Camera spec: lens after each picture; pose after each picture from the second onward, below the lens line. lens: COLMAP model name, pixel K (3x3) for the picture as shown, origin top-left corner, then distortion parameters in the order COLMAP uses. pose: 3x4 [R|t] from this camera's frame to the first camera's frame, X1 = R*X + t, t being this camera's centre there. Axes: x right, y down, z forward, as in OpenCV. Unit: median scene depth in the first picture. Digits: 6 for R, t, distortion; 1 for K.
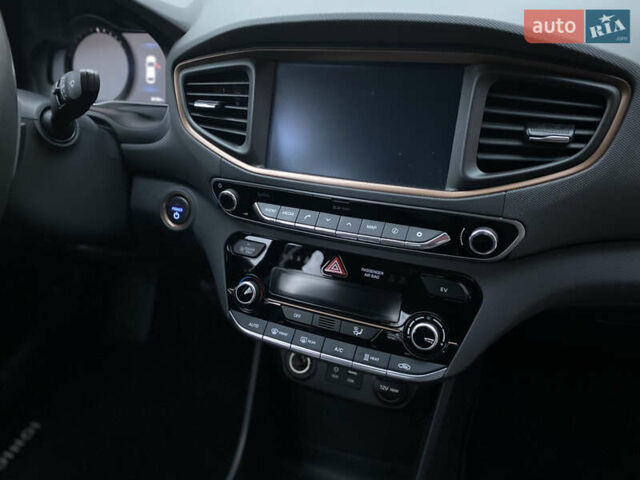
lens RADIAL K [[484.4, 0, 322.5], [0, 484.4, 248.0], [0, 0, 1]] dist [0.011521, -0.001890]
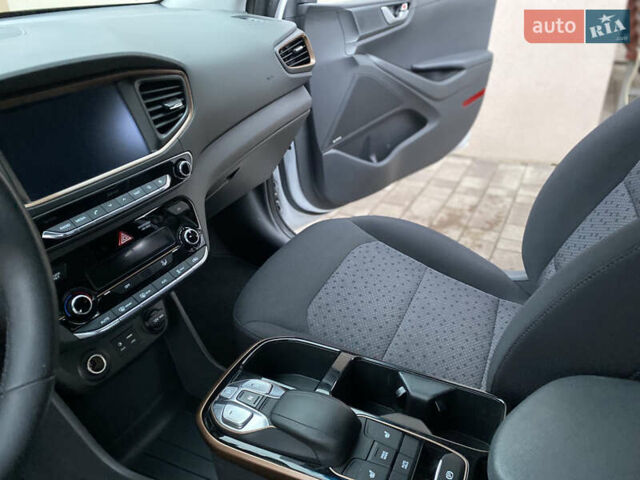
lens RADIAL K [[484.4, 0, 322.5], [0, 484.4, 248.0], [0, 0, 1]] dist [0.011521, -0.001890]
pose [[0.086582, -0.462591, 0.882334, -1.192276], [0.518242, 0.777308, 0.356674, -0.142289], [-0.850840, 0.426381, 0.307036, 0.120626]]
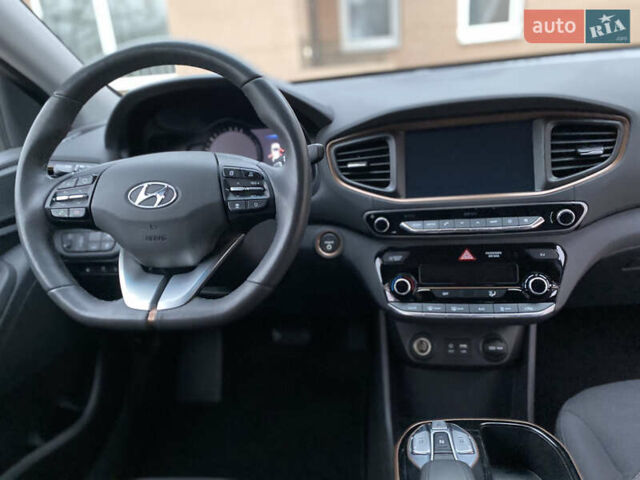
lens RADIAL K [[487.7, 0, 320.0], [0, 487.7, 240.0], [0, 0, 1]] dist [0.019299, -0.009857]
pose [[0.974038, -0.134807, 0.181871, -0.717652], [0.167291, 0.969879, -0.177057, 0.193573], [-0.152524, 0.202886, 0.967251, -0.429554]]
